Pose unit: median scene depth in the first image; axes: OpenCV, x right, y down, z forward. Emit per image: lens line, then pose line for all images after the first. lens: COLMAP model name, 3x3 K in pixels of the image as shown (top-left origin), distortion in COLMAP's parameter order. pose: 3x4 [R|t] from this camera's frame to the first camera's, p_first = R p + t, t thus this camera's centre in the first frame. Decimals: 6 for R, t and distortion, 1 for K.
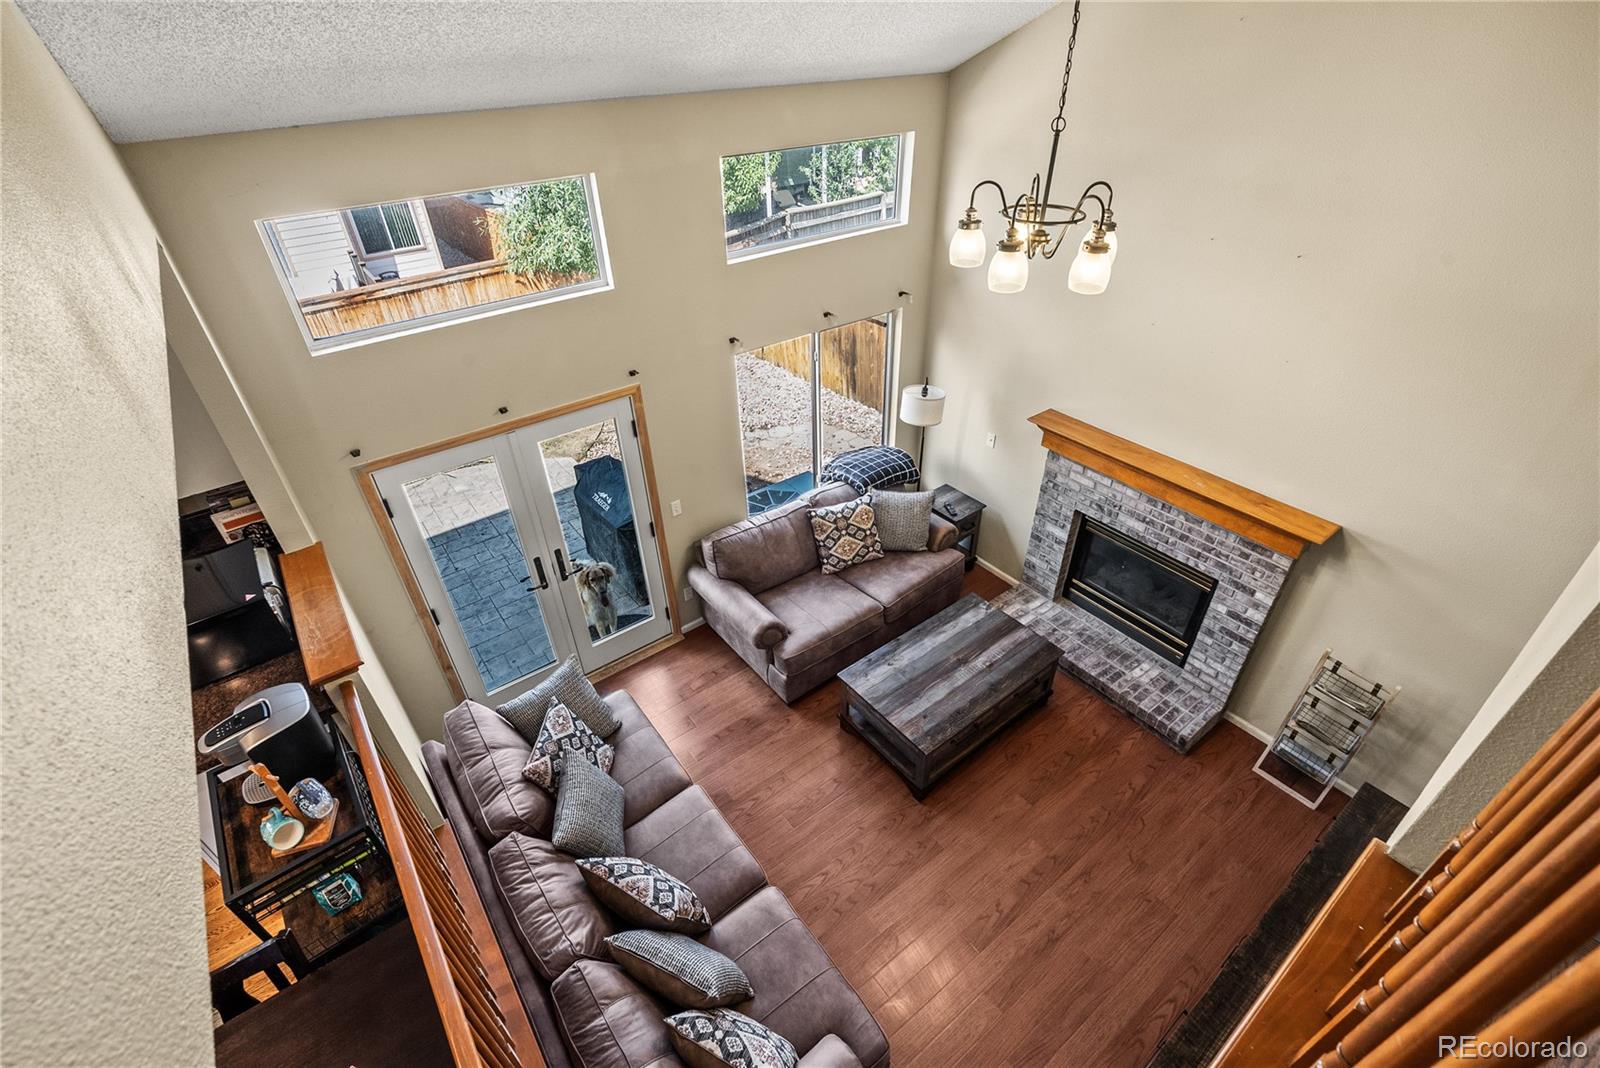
lens RADIAL K [[721.1, 0, 800.0], [0, 721.1, 534.0], [0, 0, 1]] dist [-0.000011, -0.000149]
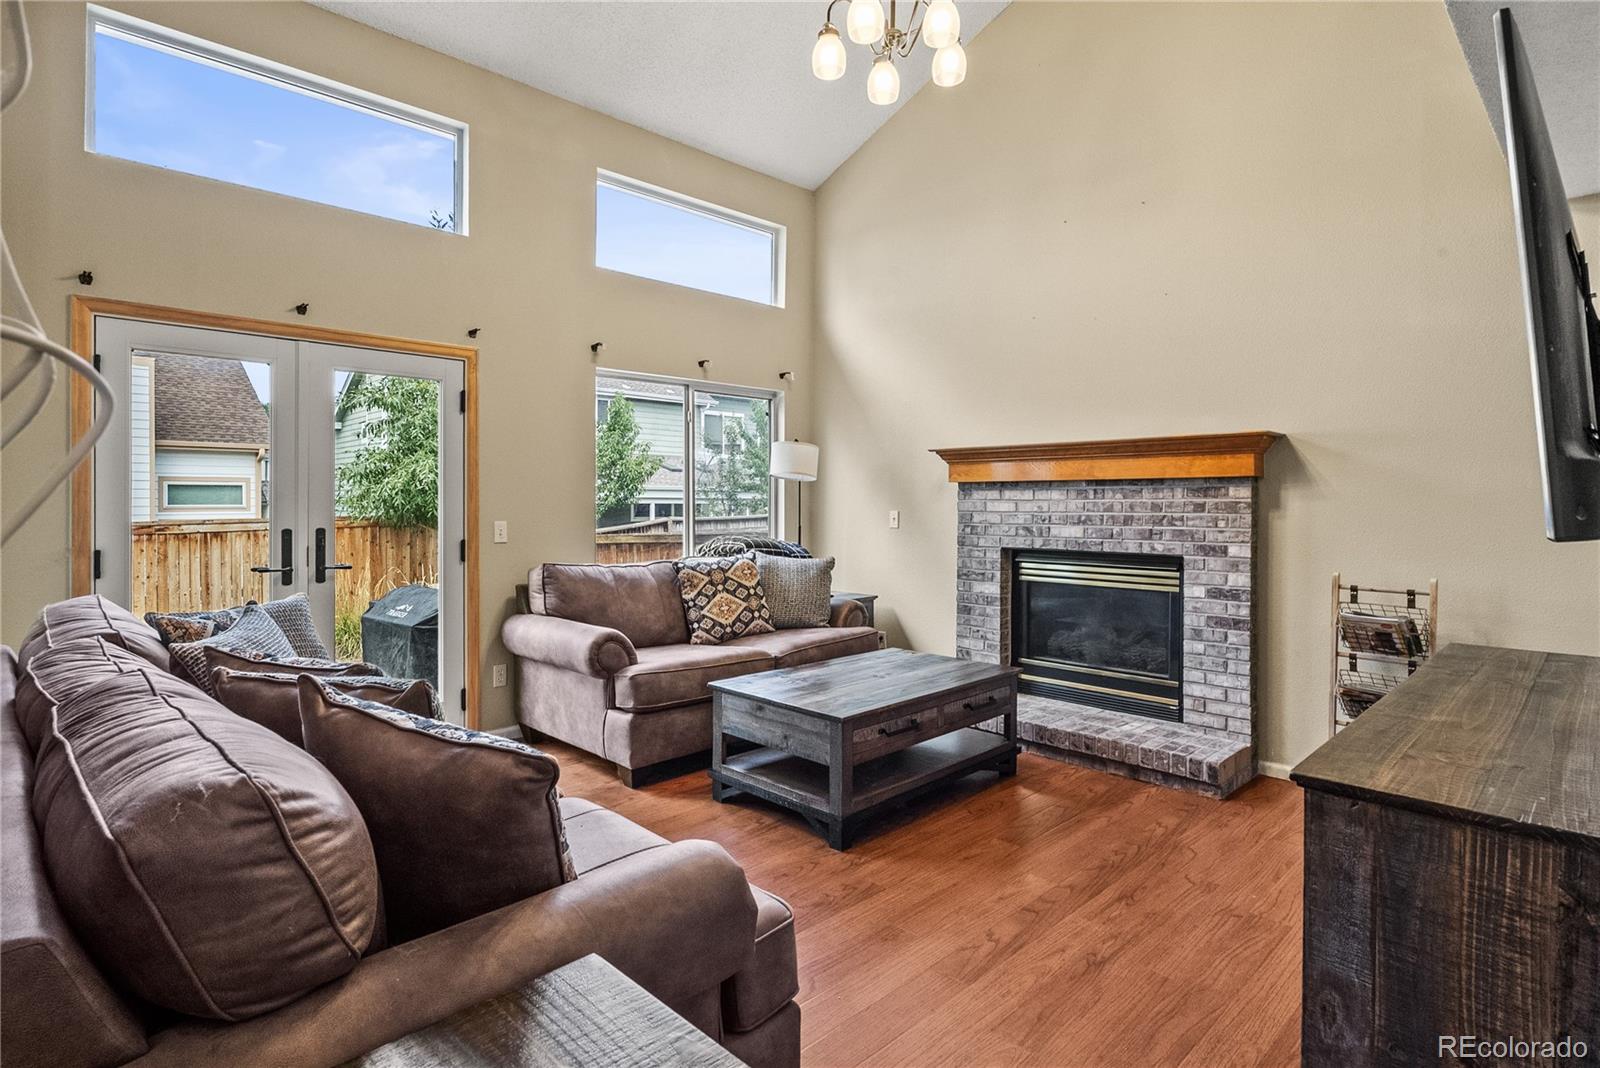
lens RADIAL K [[827.1, 0, 798.9], [0, 827.1, 506.4], [0, 0, 1]] dist [-0.003615, 0.002006]
pose [[0.991429, 0.025954, 0.128045, 0.032003], [0.054237, 0.809868, -0.584100, 0.505285], [-0.118859, 0.586038, 0.801518, 0.259925]]
